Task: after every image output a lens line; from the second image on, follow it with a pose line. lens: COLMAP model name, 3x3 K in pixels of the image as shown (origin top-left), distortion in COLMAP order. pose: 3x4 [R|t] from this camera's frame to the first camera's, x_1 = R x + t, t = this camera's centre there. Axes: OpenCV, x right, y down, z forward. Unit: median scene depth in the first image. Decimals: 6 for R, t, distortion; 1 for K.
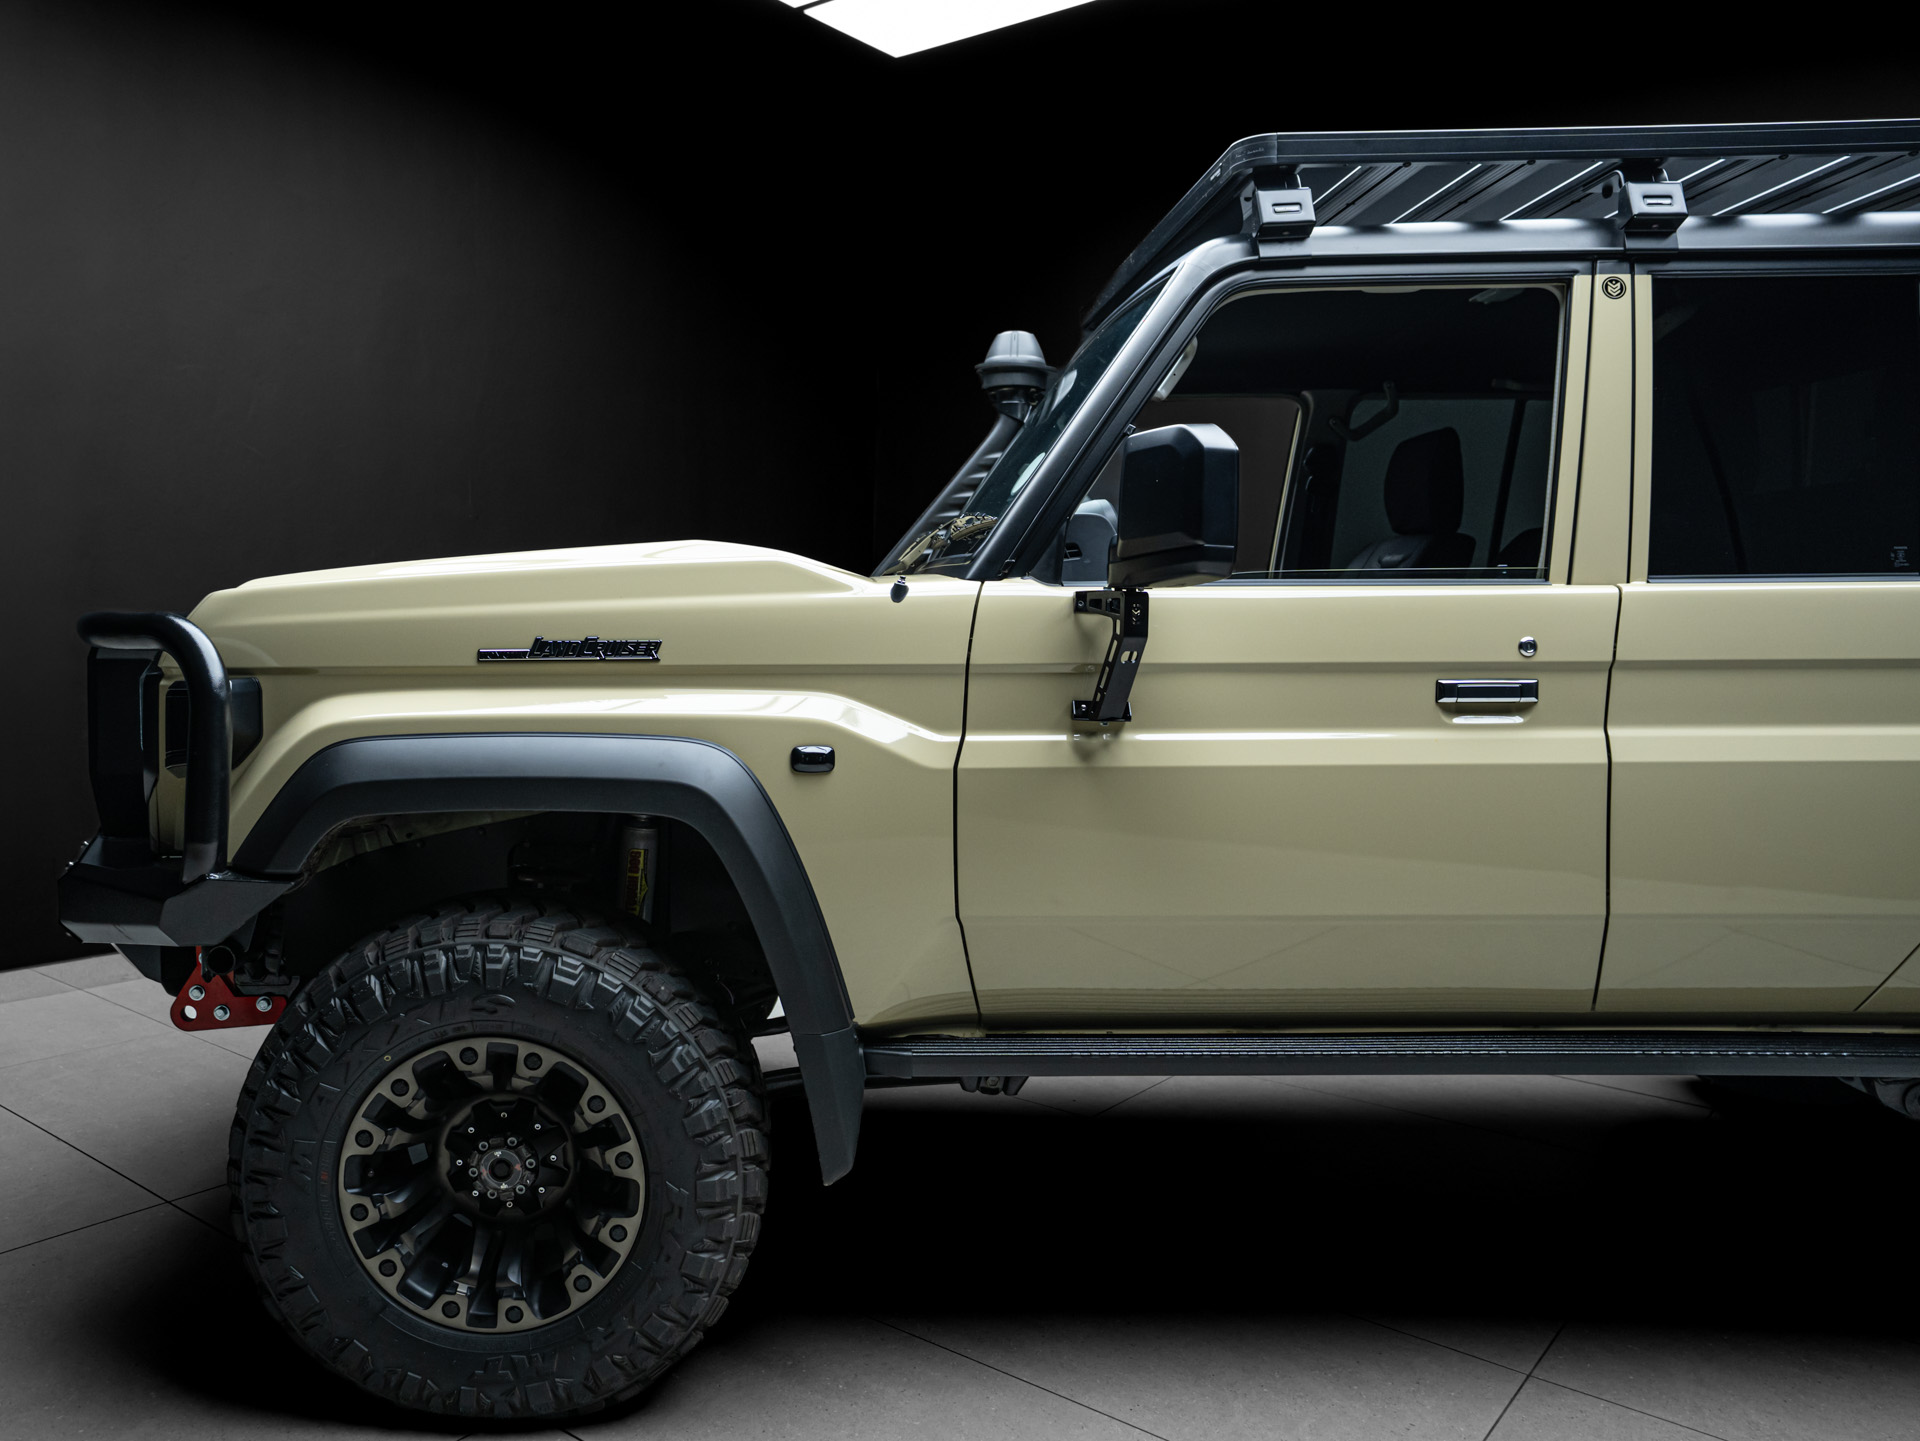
lens RADIAL K [[1435.8, 0, 887.1], [0, 1435.8, 732.3], [0, 0, 1]] dist [-0.027008, 0.059054]
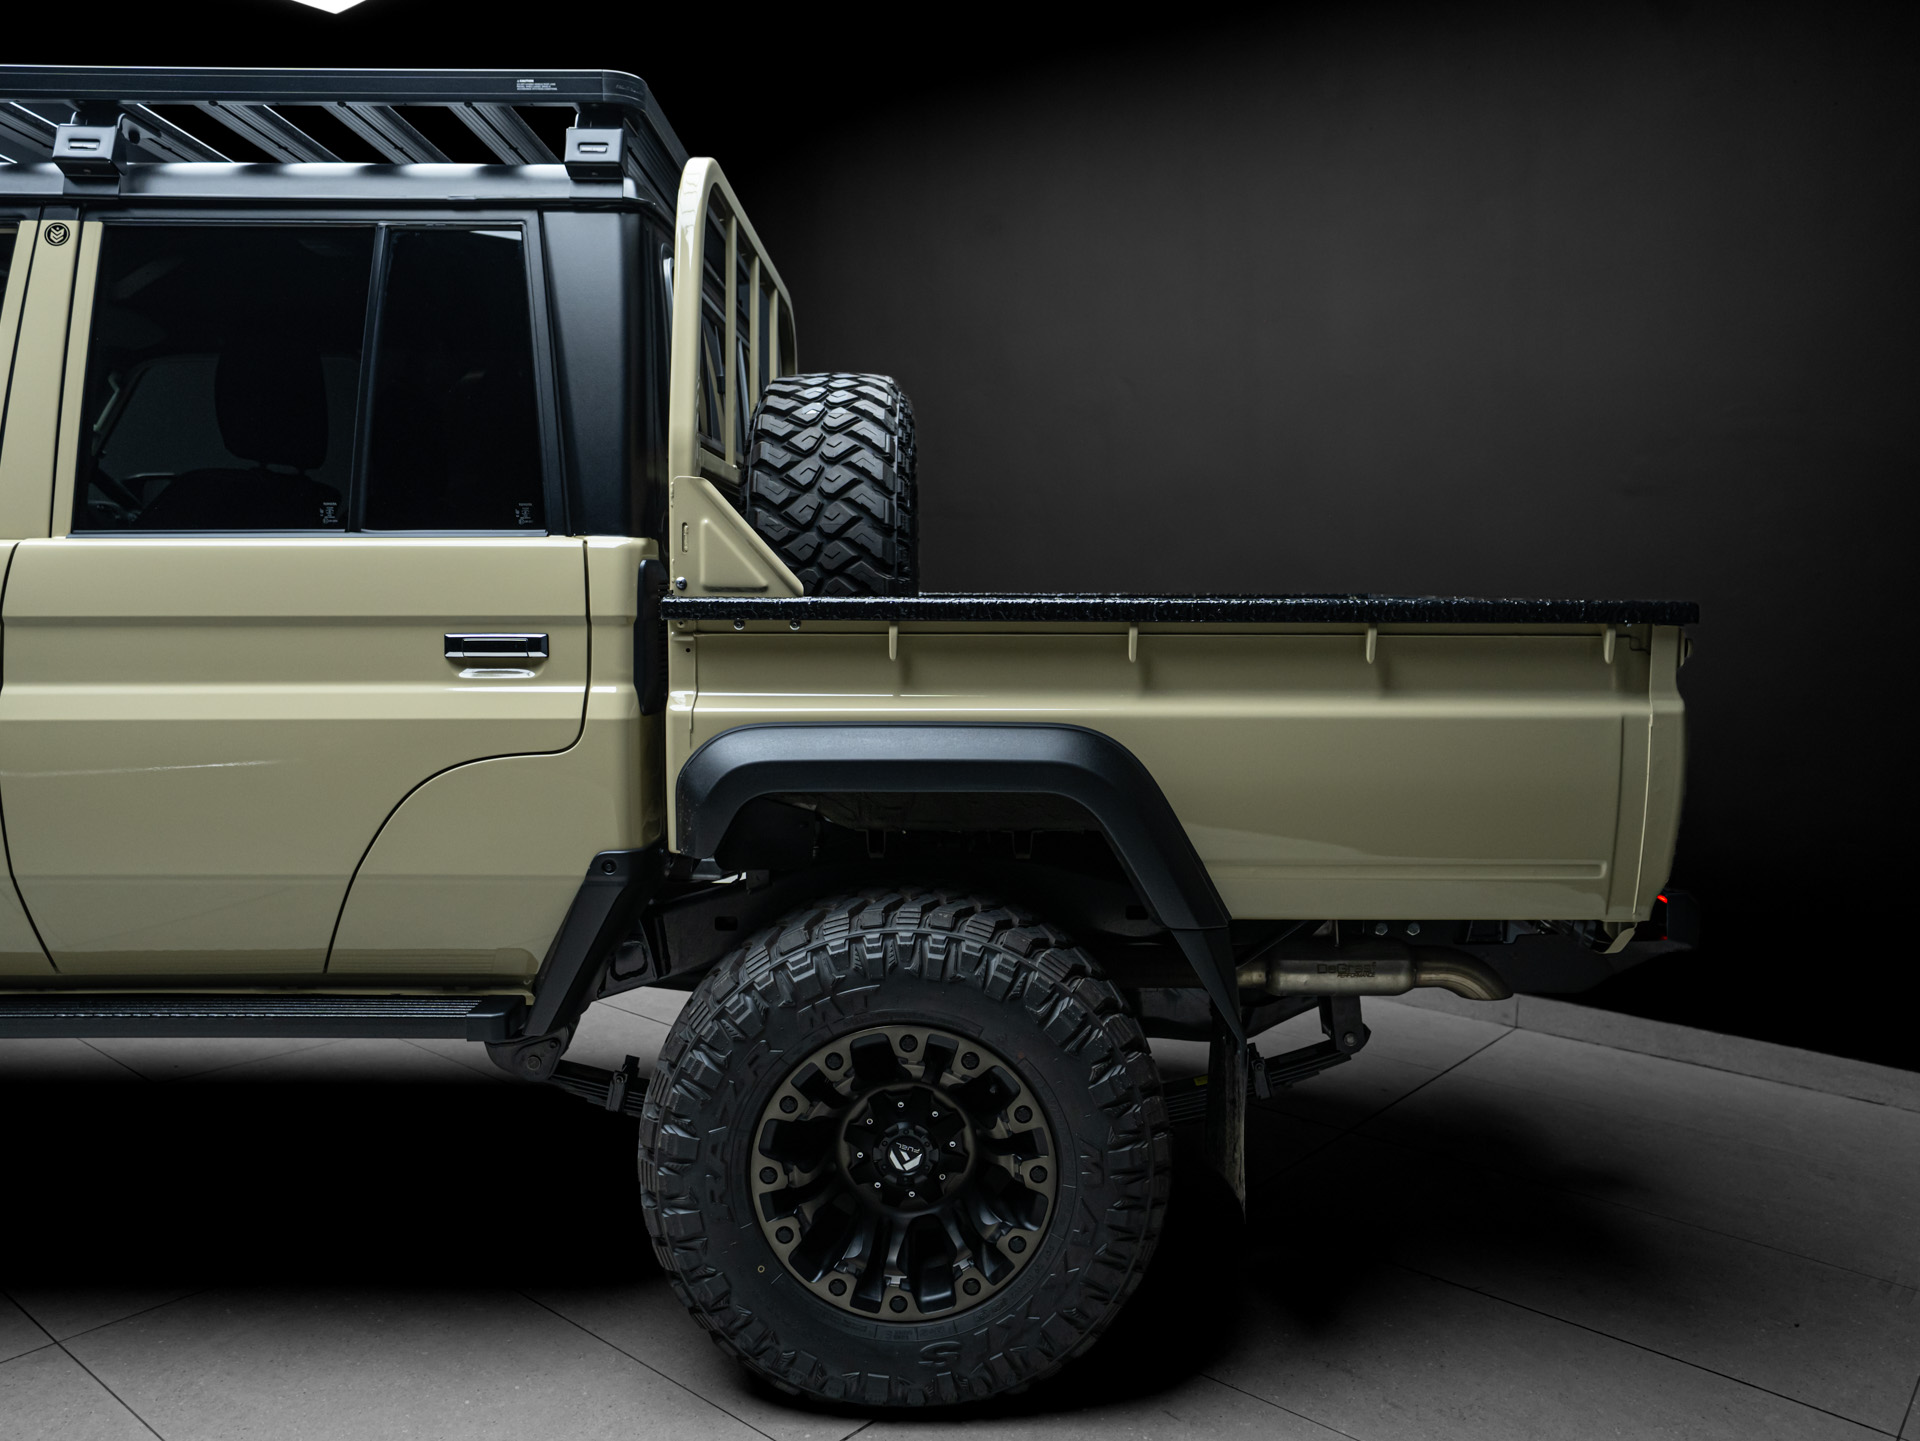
lens RADIAL K [[1435.8, 0, 1000.8], [0, 1435.8, 699.9], [0, 0, 1]] dist [-0.027008, 0.059054]
pose [[0.999964, 0.002346, -0.008104, 1.226507], [-0.002240, 0.999913, 0.013020, -0.007761], [0.008134, -0.013001, 0.999882, 0.022494]]
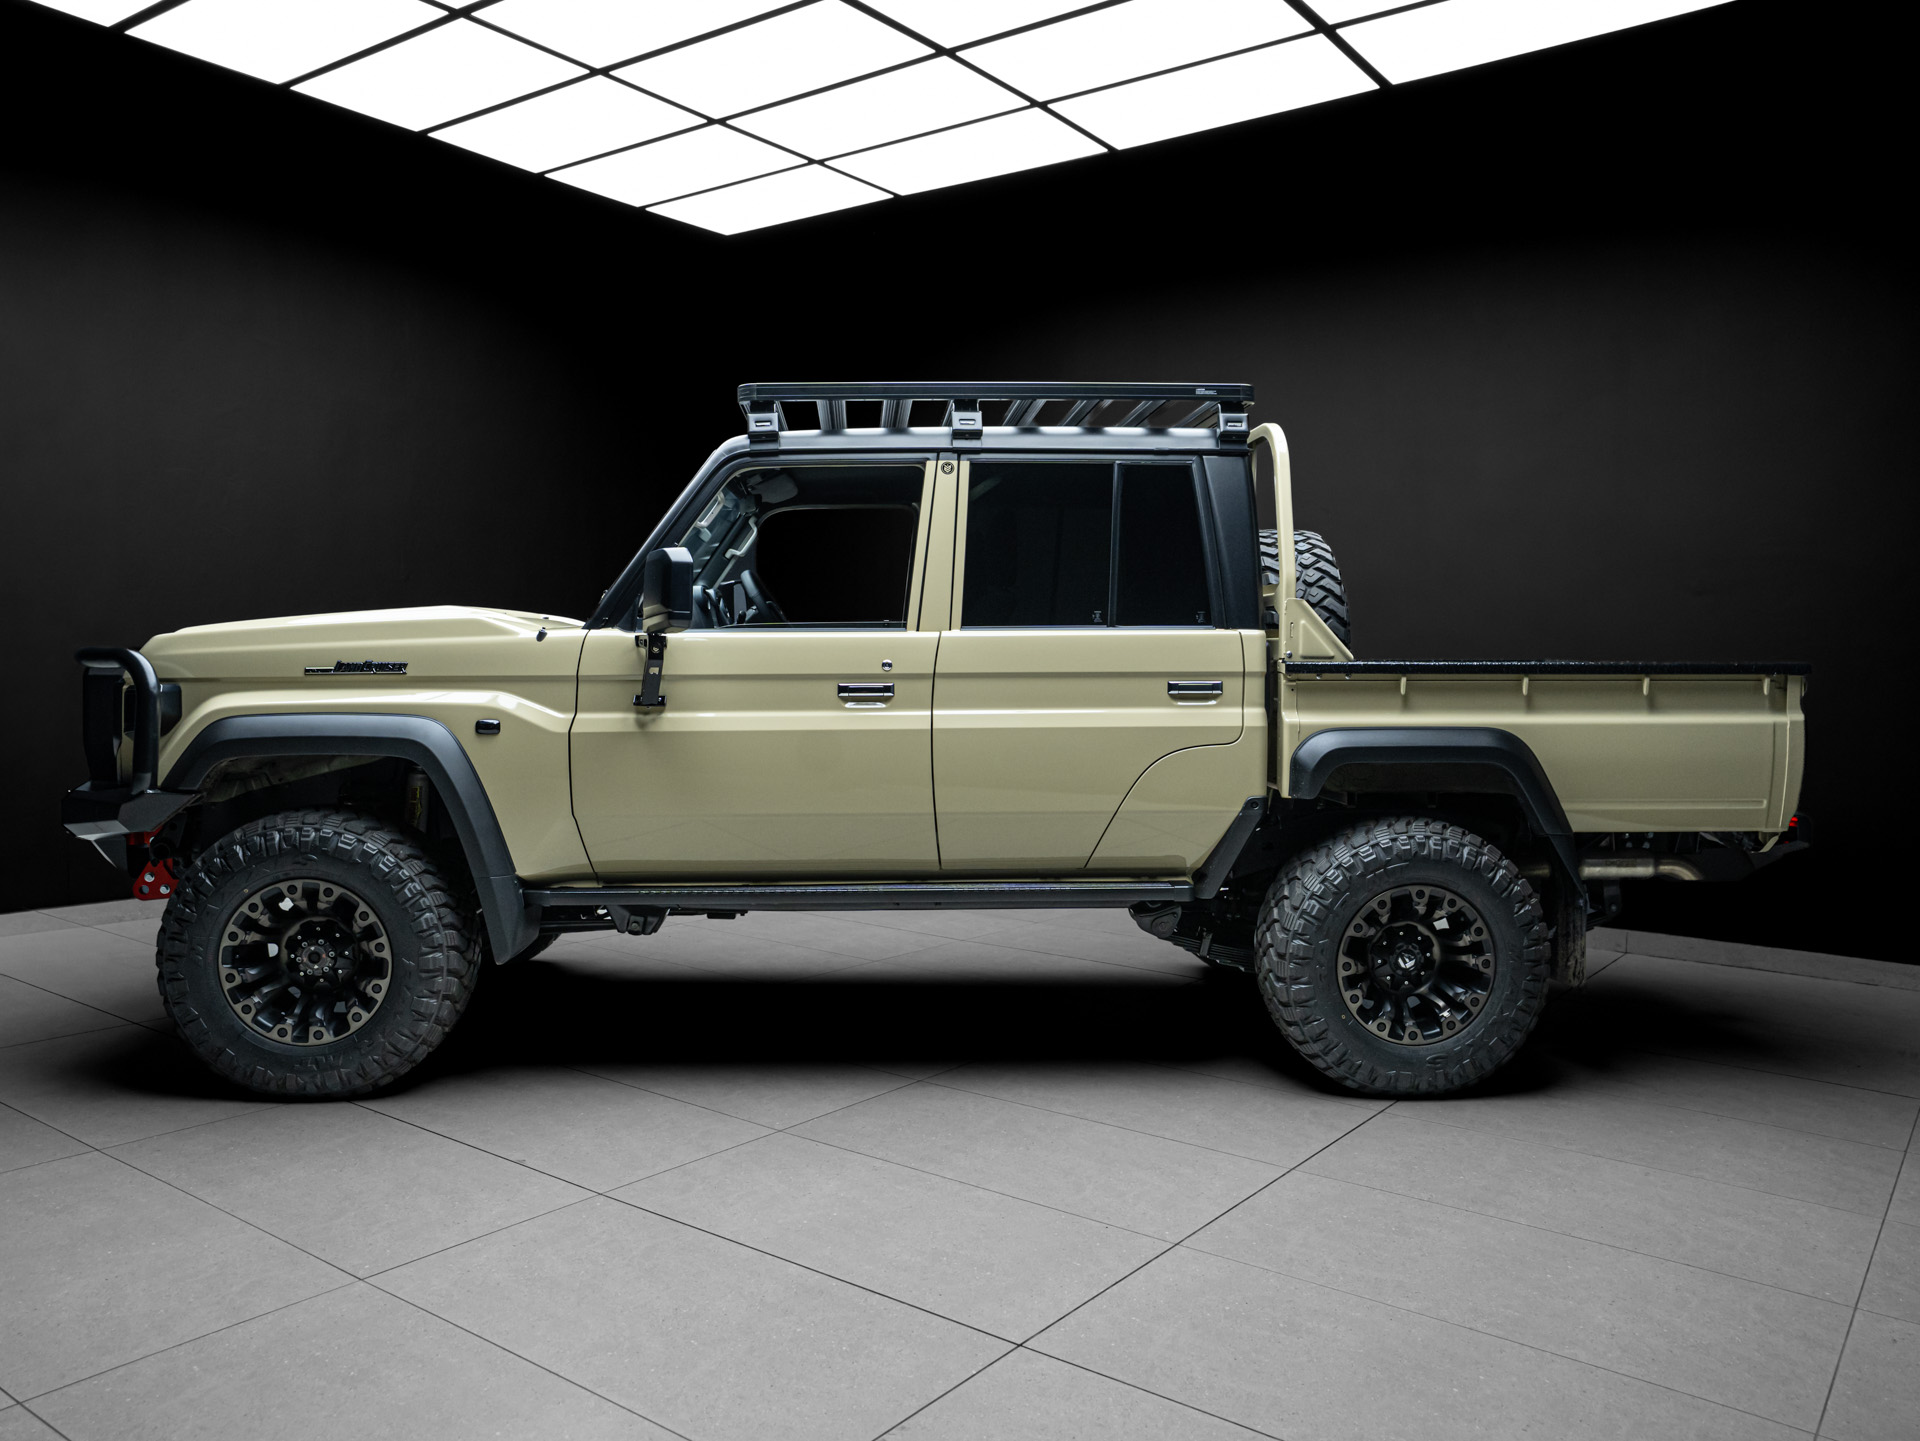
lens RADIAL K [[1435.8, 0, 983.0], [0, 1435.8, 718.8], [0, 0, 1]] dist [-0.027008, 0.059054]
pose [[0.998899, -0.002466, 0.046841, 0.493574], [0.003787, 0.999597, -0.028144, 0.061753], [-0.046752, 0.028290, 0.998506, -0.853819]]
